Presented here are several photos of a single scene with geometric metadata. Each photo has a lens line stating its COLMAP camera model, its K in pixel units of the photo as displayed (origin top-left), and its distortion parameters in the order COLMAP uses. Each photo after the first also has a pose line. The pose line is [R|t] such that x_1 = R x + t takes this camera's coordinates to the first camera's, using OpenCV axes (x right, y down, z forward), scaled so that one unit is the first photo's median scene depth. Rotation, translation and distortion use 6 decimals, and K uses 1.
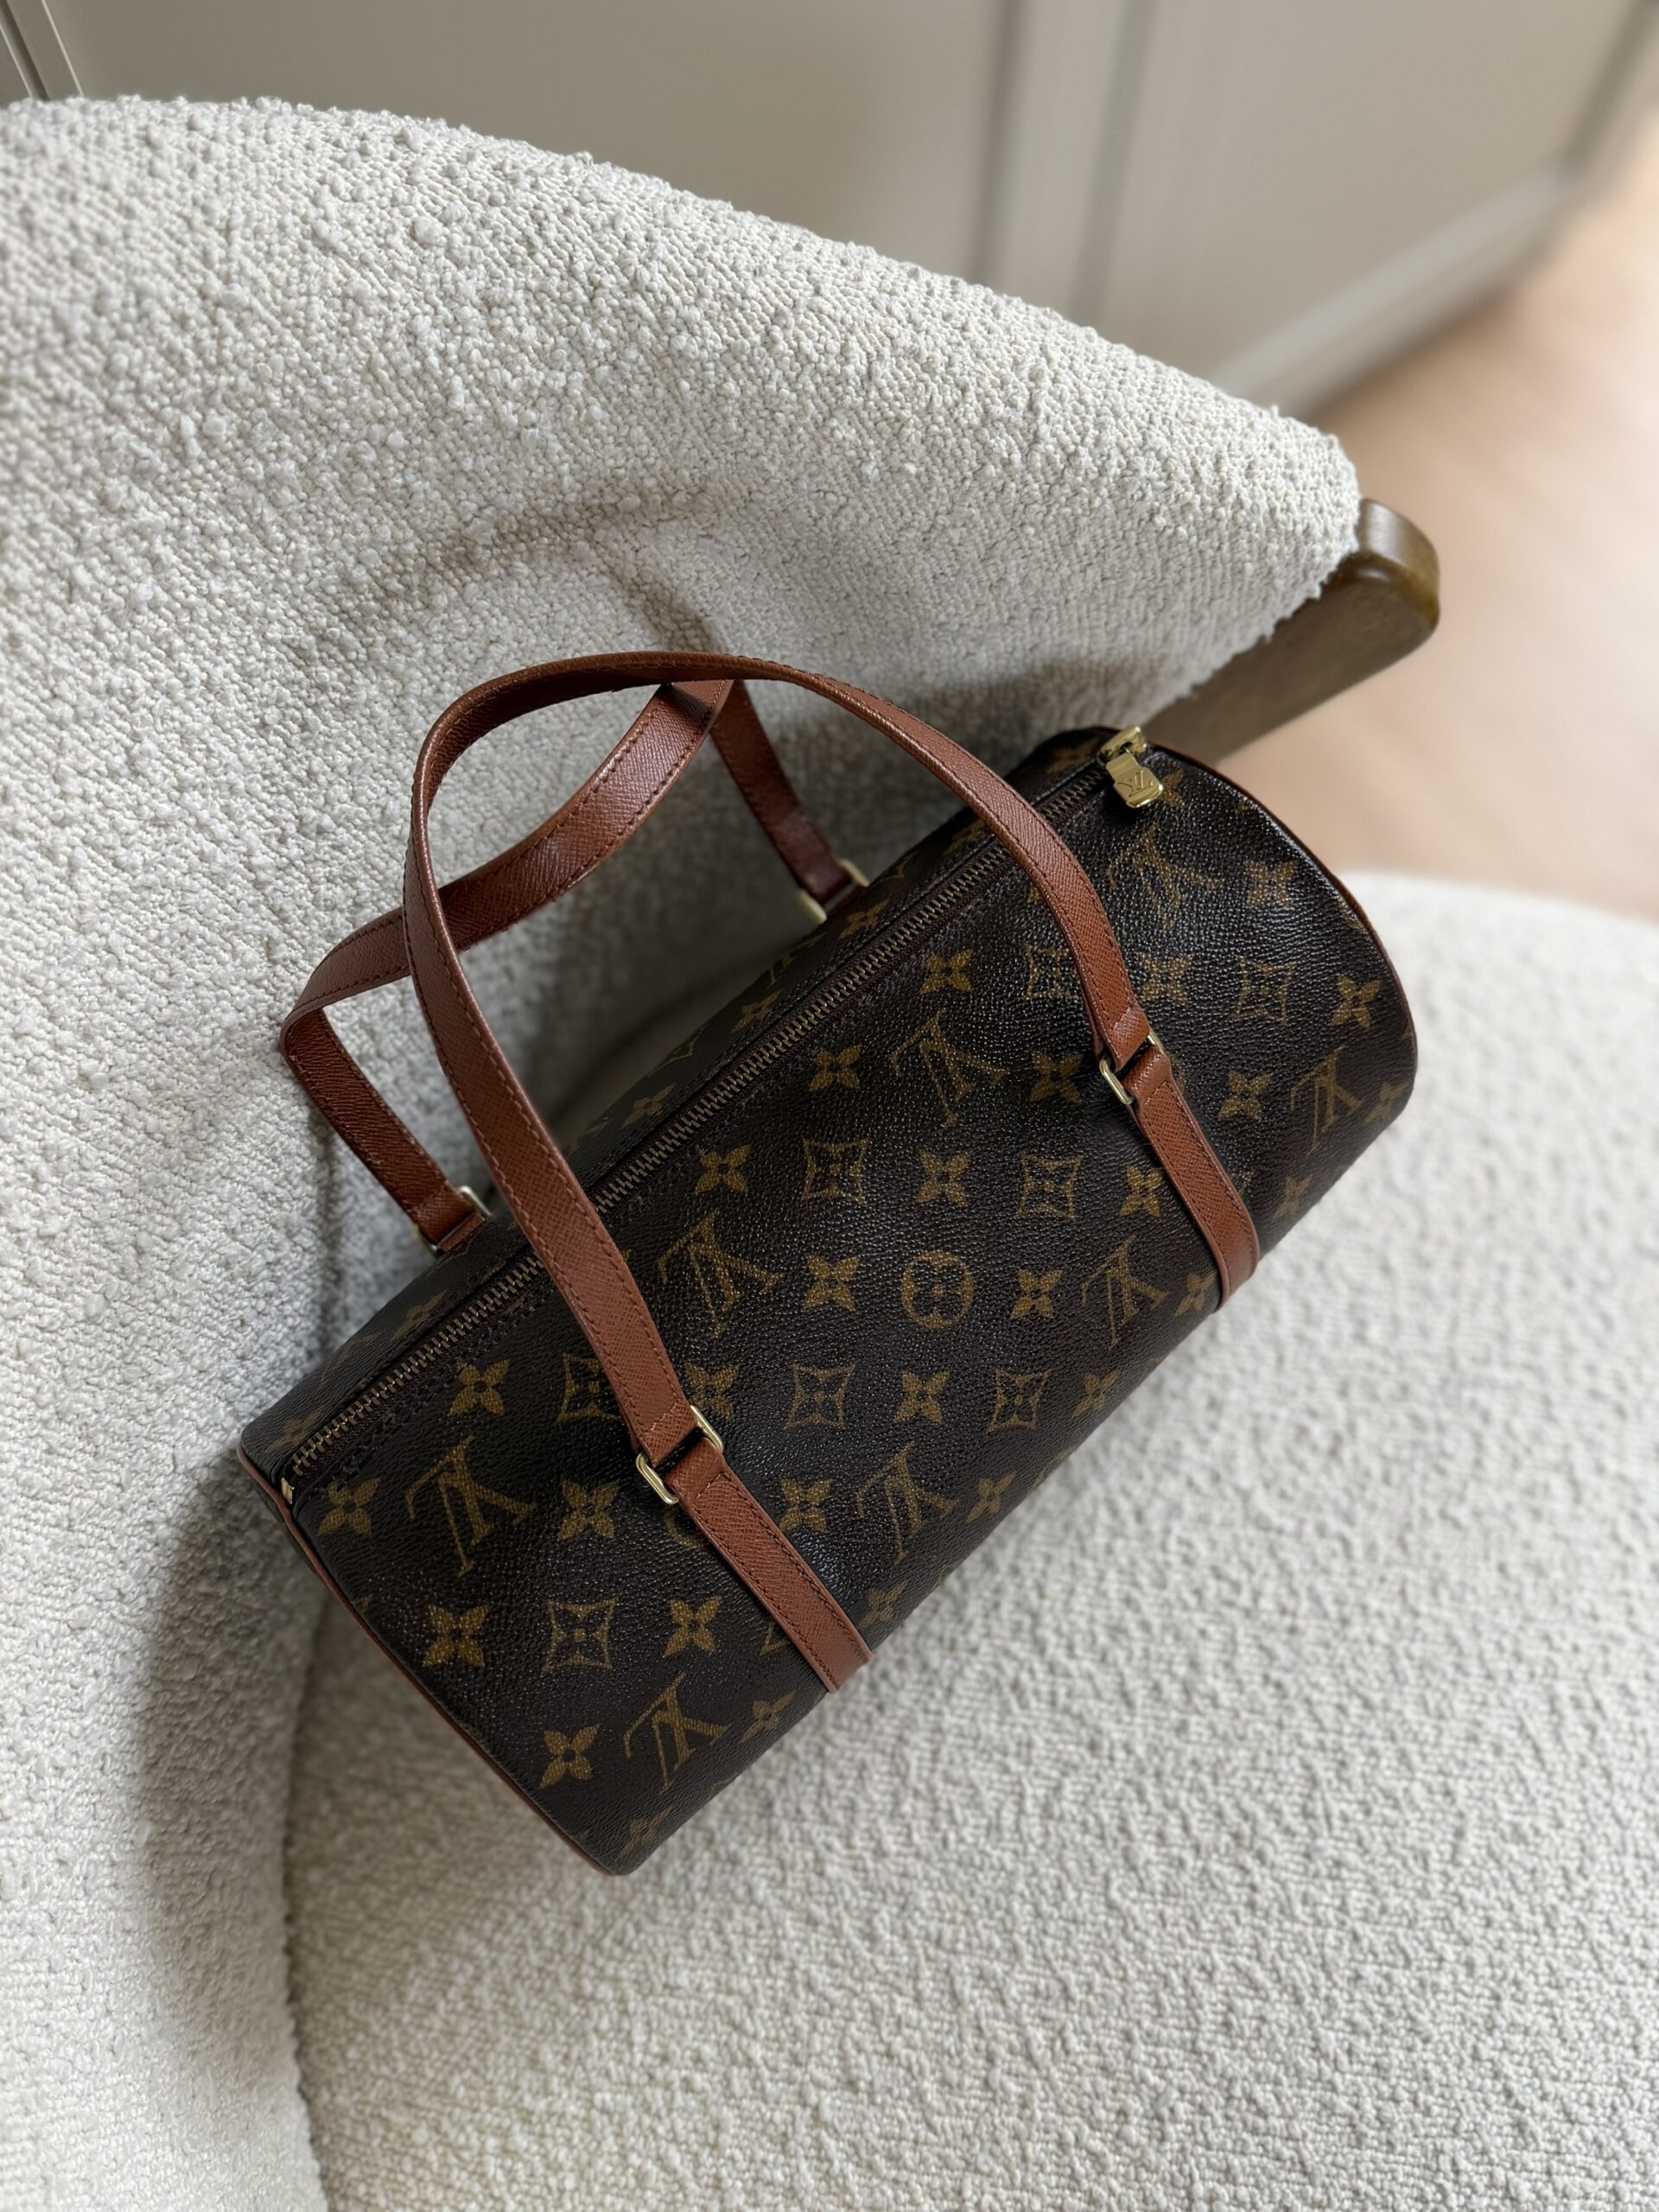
lens RADIAL K [[1884.5, 0, 818.6], [0, 1884.5, 1101.2], [0, 0, 1]] dist [0.108461, -0.264383]
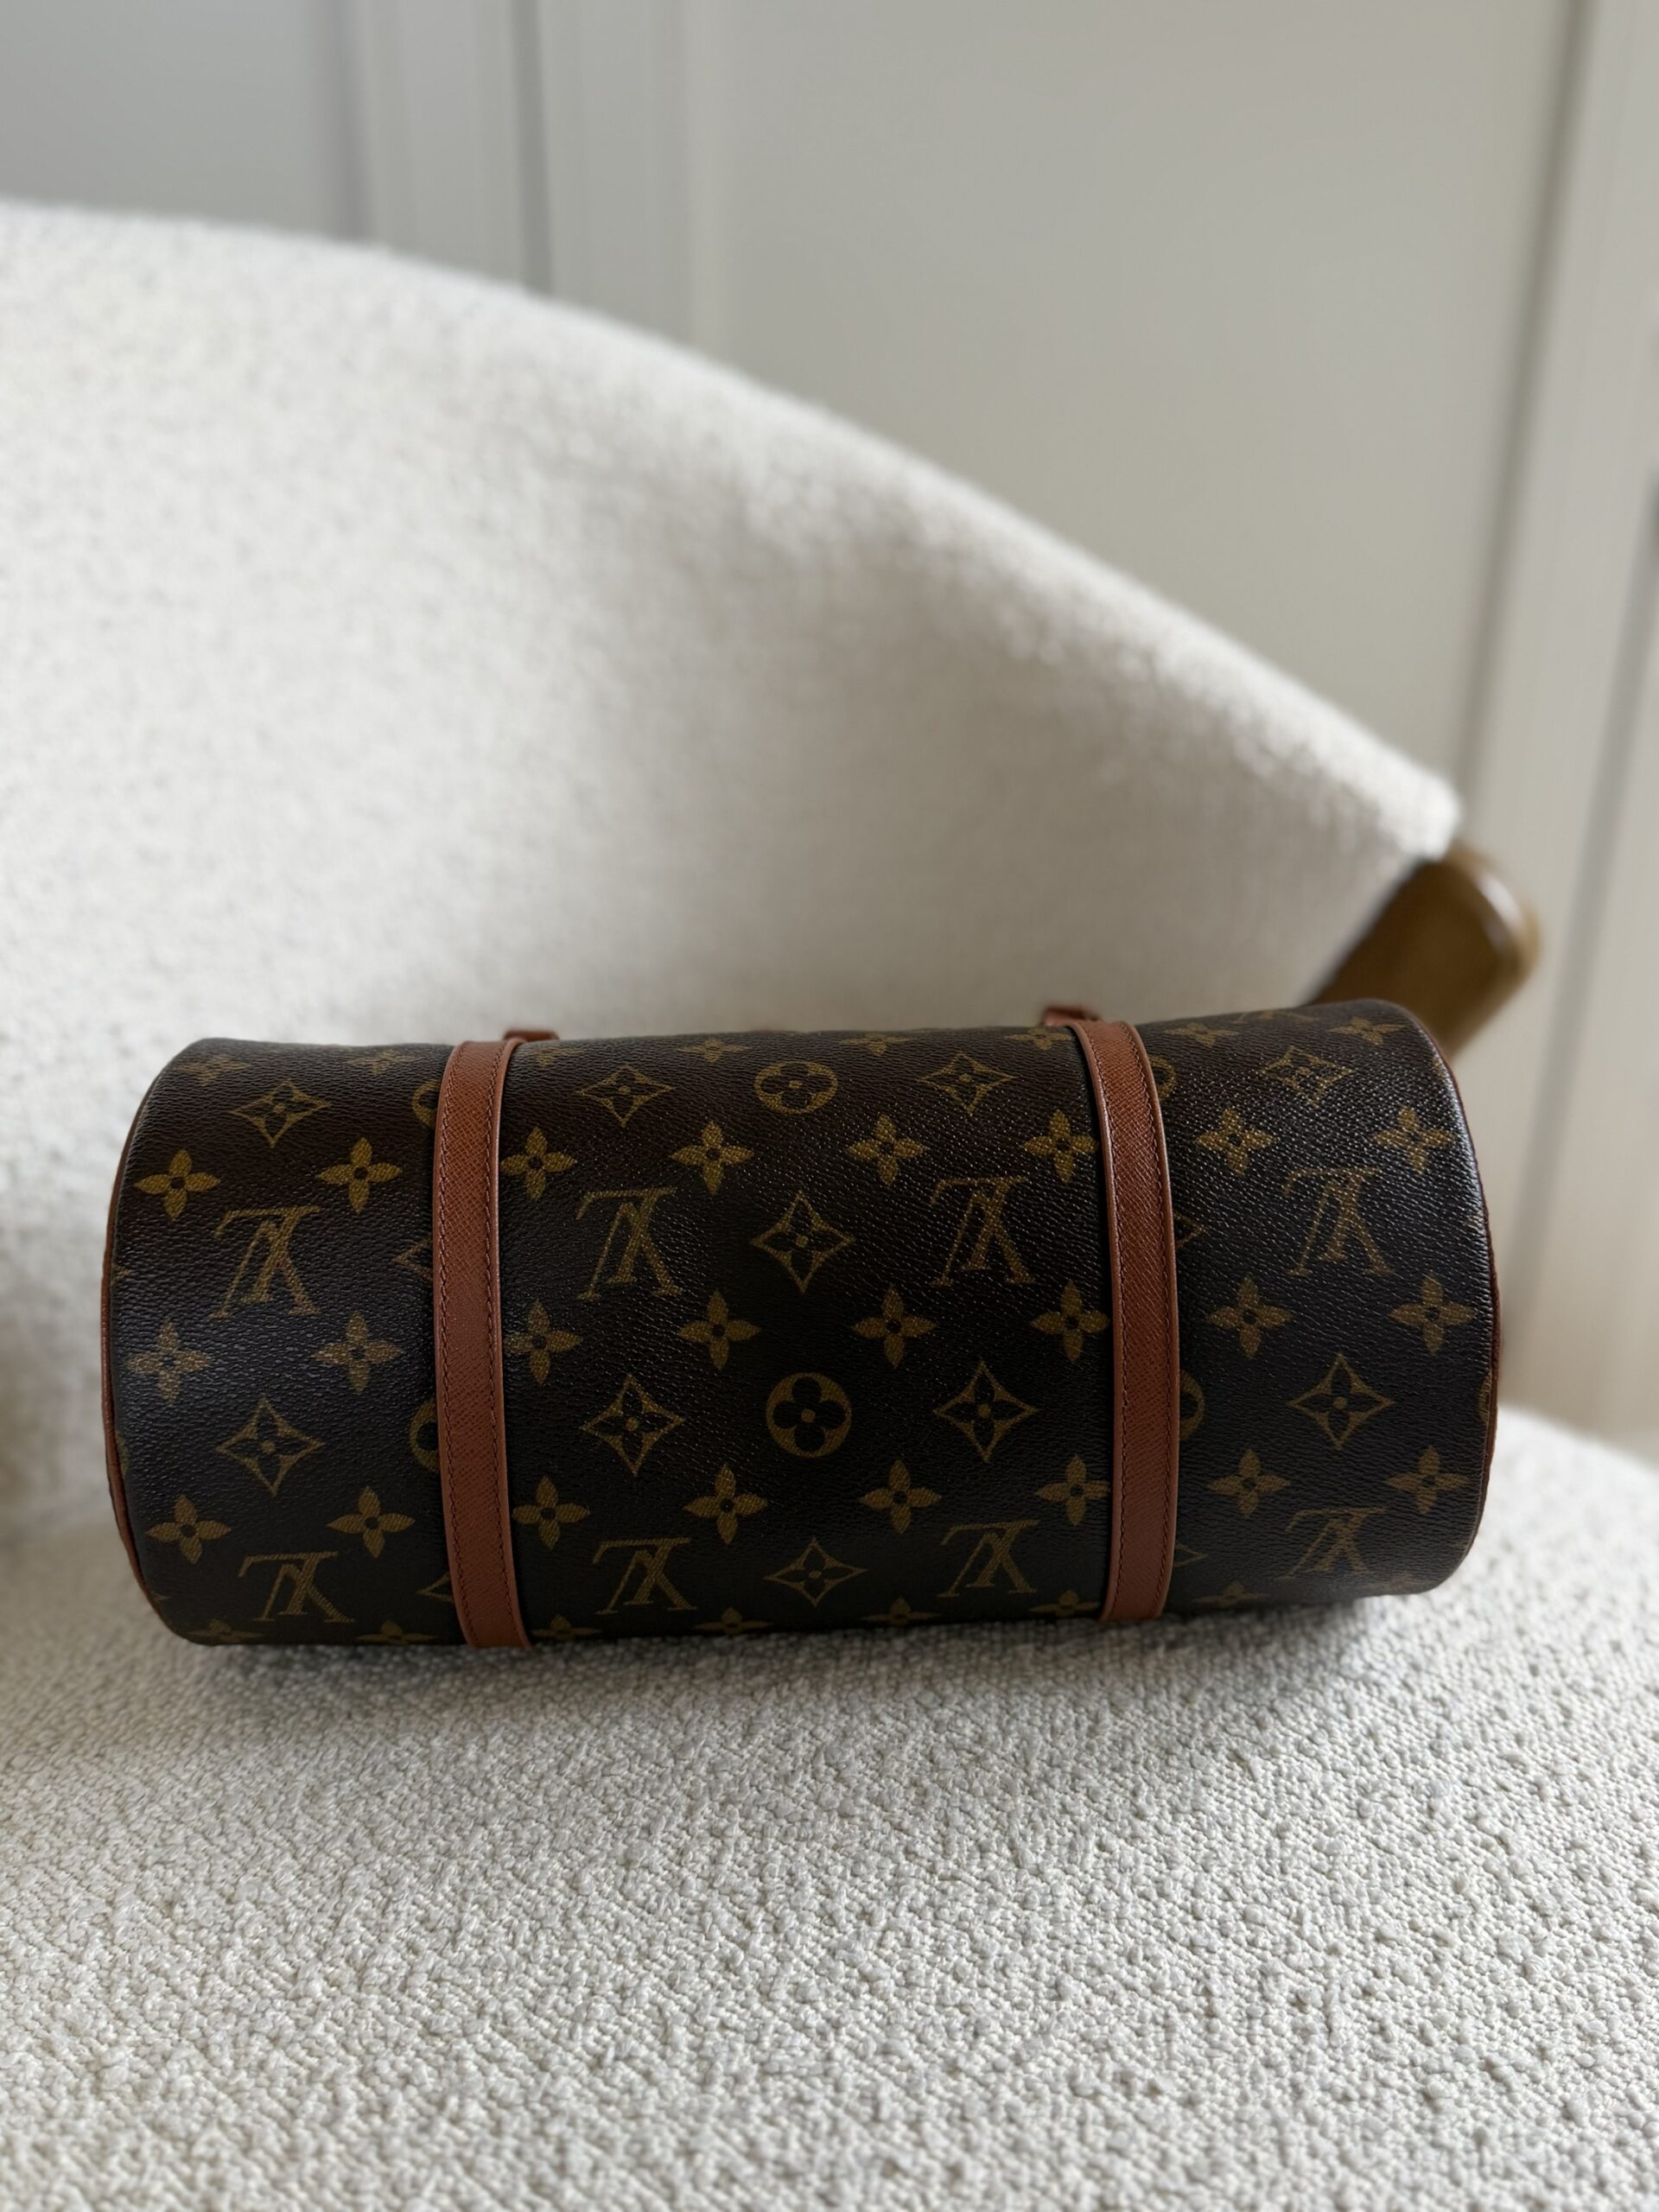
lens RADIAL K [[1929.0, 0, 836.2], [0, 1929.0, 1117.9], [0, 0, 1]] dist [0.001759, -0.053894]
pose [[0.855038, 0.223690, -0.467838, 0.586066], [-0.484188, 0.667392, -0.565817, 0.663423], [0.185664, 0.710317, 0.678954, 0.317219]]
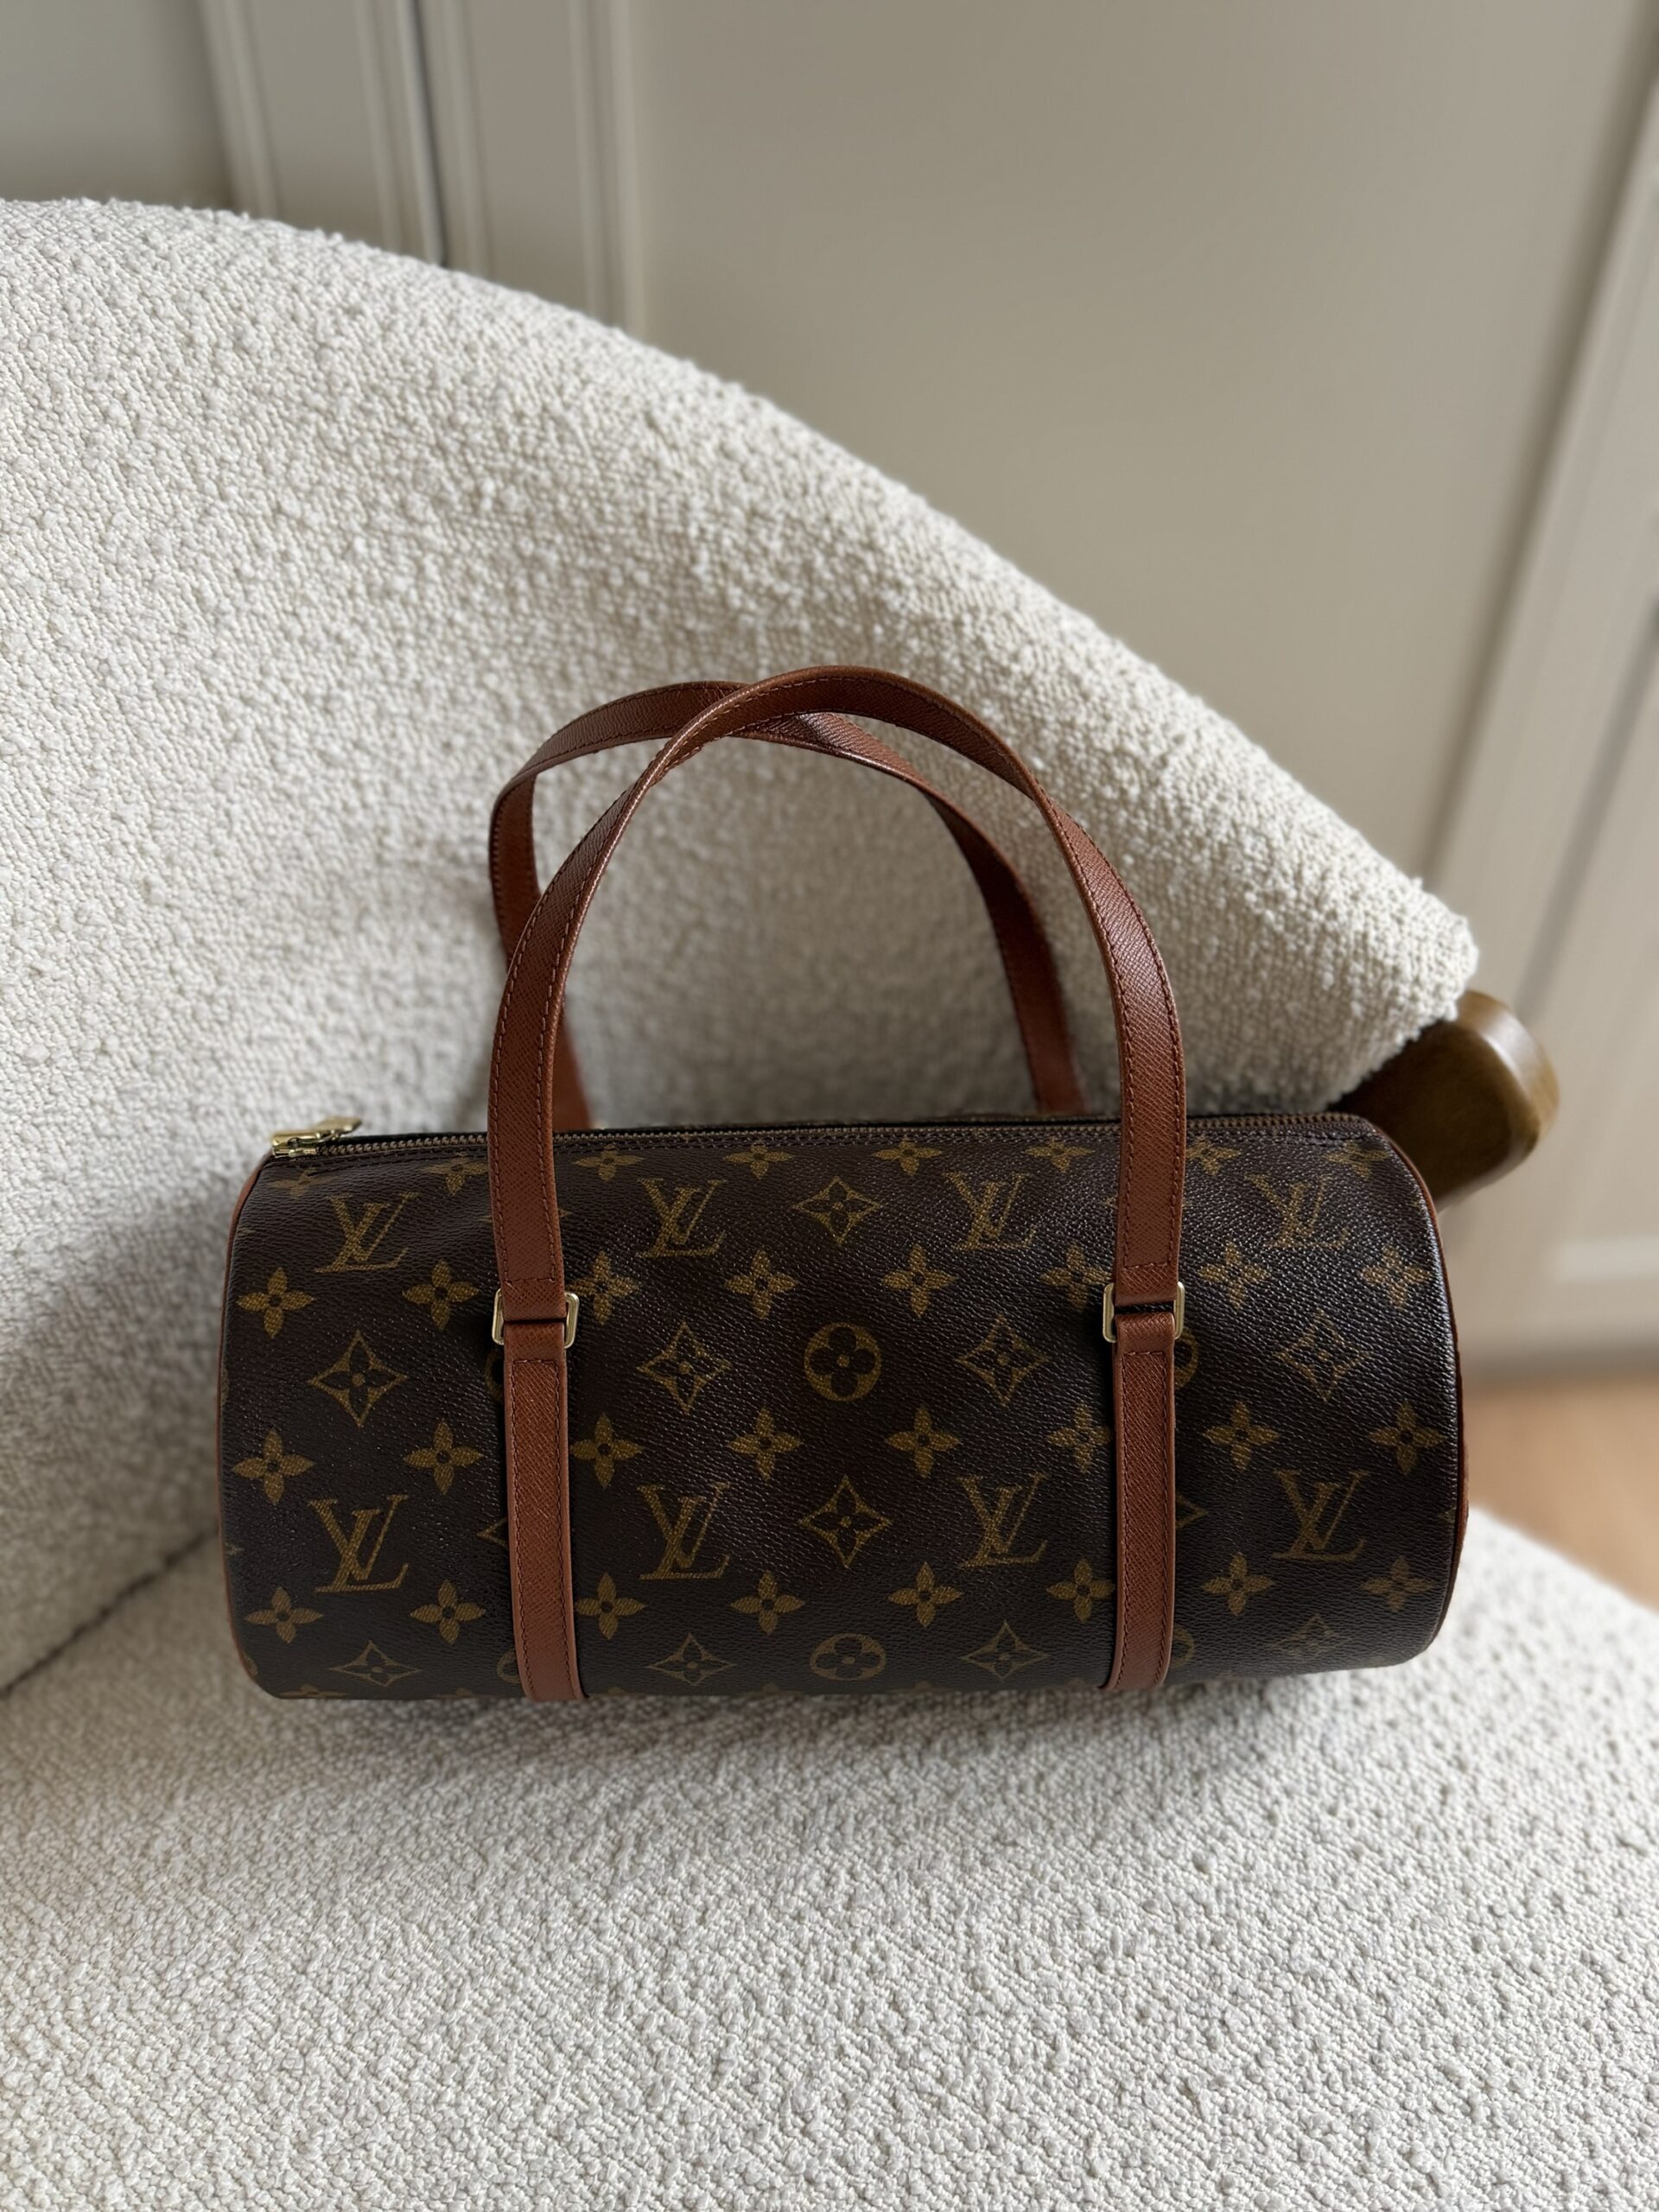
lens RADIAL K [[1915.8, 0, 828.4], [0, 1915.8, 1115.2], [0, 0, 1]] dist [0.126049, -0.230278]
pose [[0.863962, 0.342531, -0.369110, 0.427066], [-0.473645, 0.801648, -0.364720, 0.307045], [0.170968, 0.489931, 0.854832, 0.098155]]
